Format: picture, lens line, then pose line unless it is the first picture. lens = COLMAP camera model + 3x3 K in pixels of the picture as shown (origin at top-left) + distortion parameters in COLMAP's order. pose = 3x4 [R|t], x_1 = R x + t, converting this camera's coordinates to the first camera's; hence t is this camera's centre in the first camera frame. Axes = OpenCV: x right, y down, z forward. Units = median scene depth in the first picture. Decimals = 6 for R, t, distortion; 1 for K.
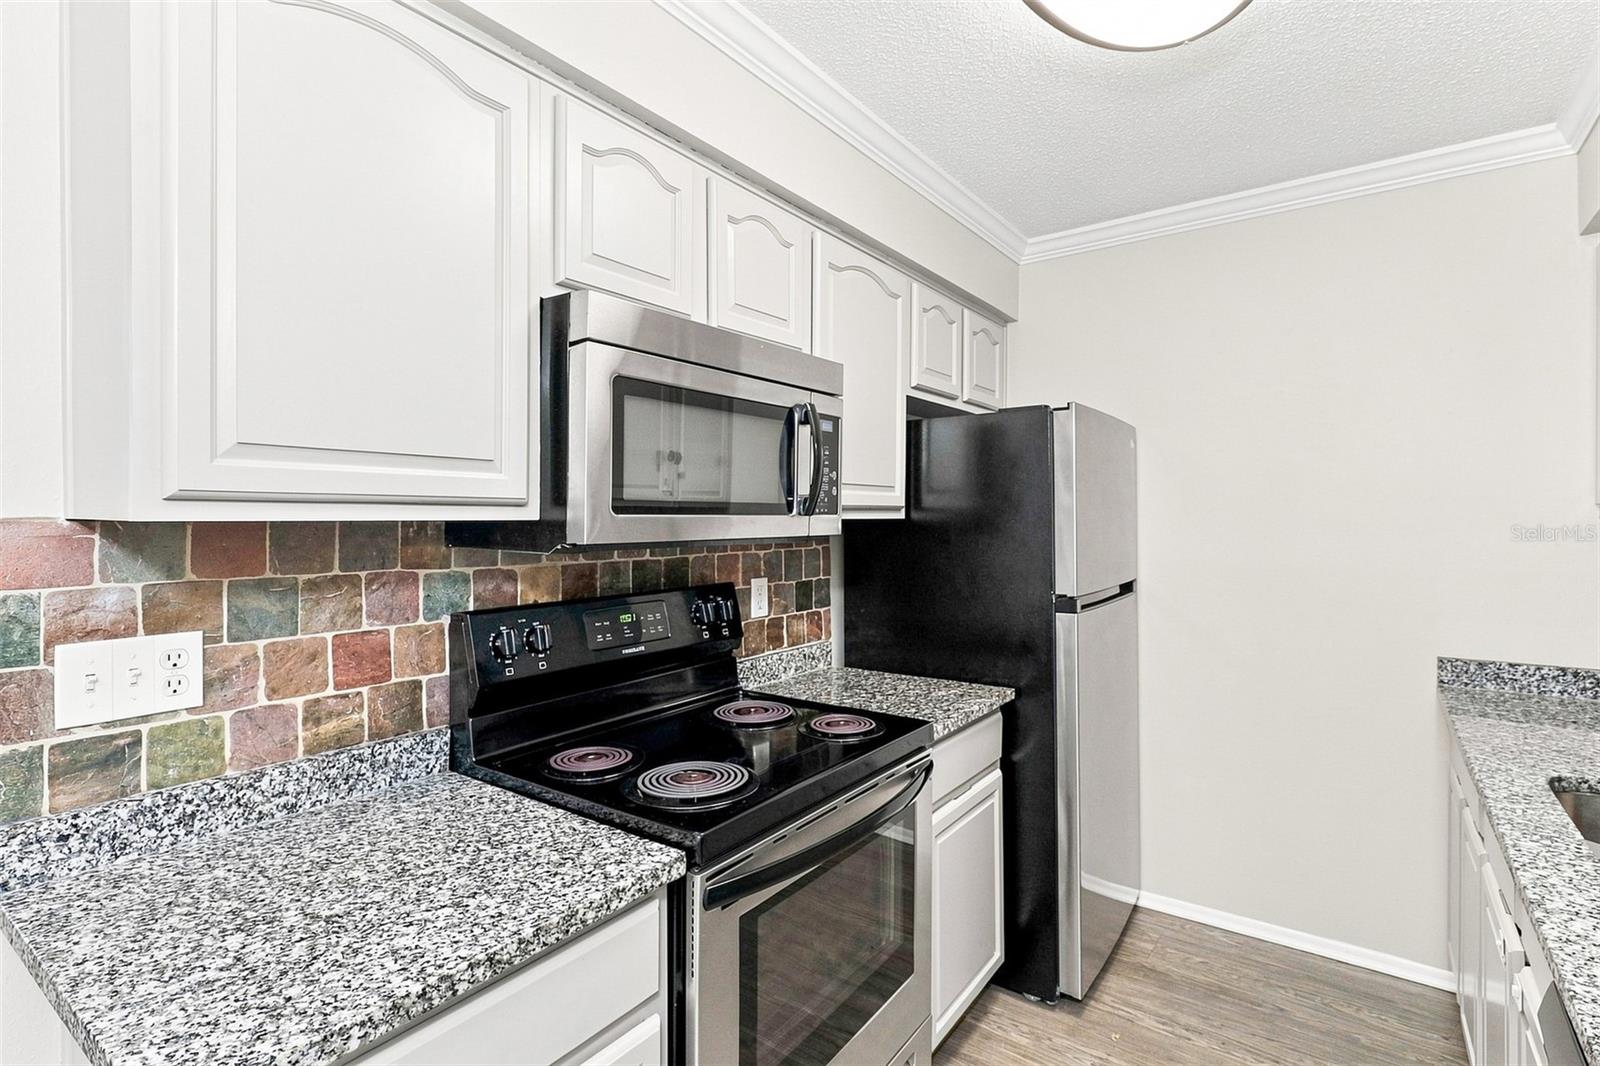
lens RADIAL K [[772.8, 0, 800.0], [0, 772.8, 533.0], [0, 0, 1]] dist [0.000039, -0.000220]
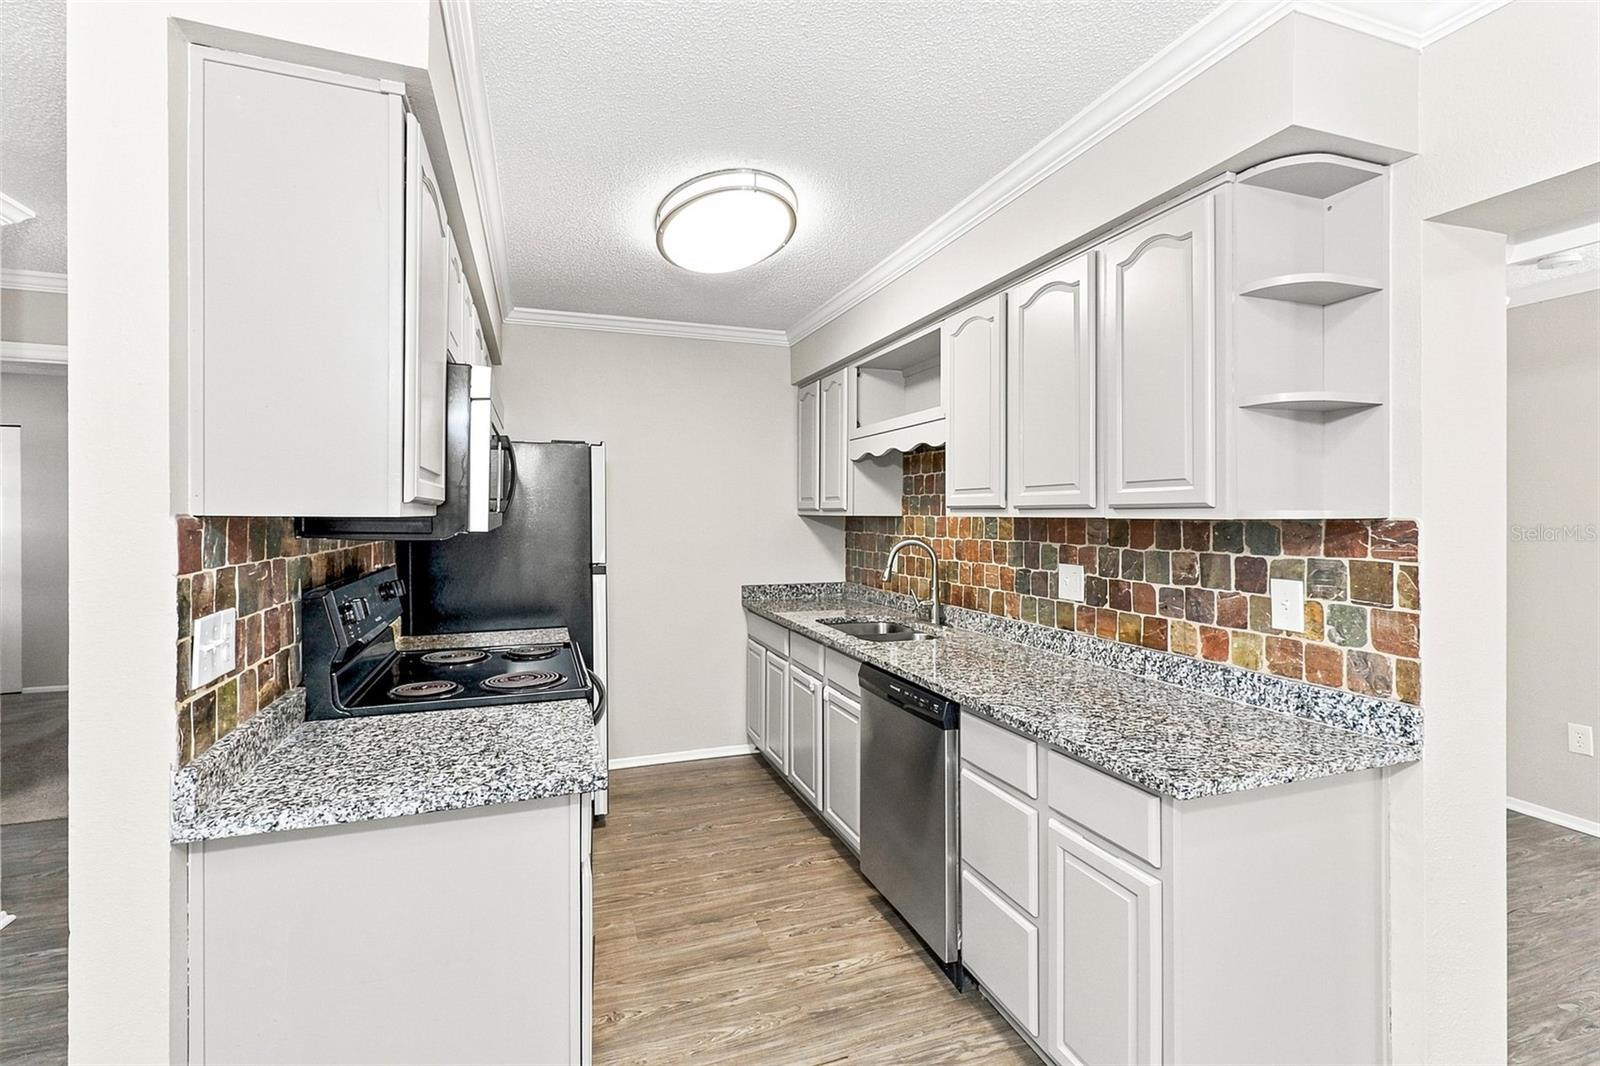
lens RADIAL K [[748.1, 0, 816.4], [0, 748.1, 522.6], [0, 0, 1]] dist [0.018929, 0.000077]
pose [[0.558602, -0.005675, 0.829416, -0.688821], [0.006647, 0.999975, 0.002365, -0.002342], [-0.829409, 0.004192, 0.558626, -0.235239]]
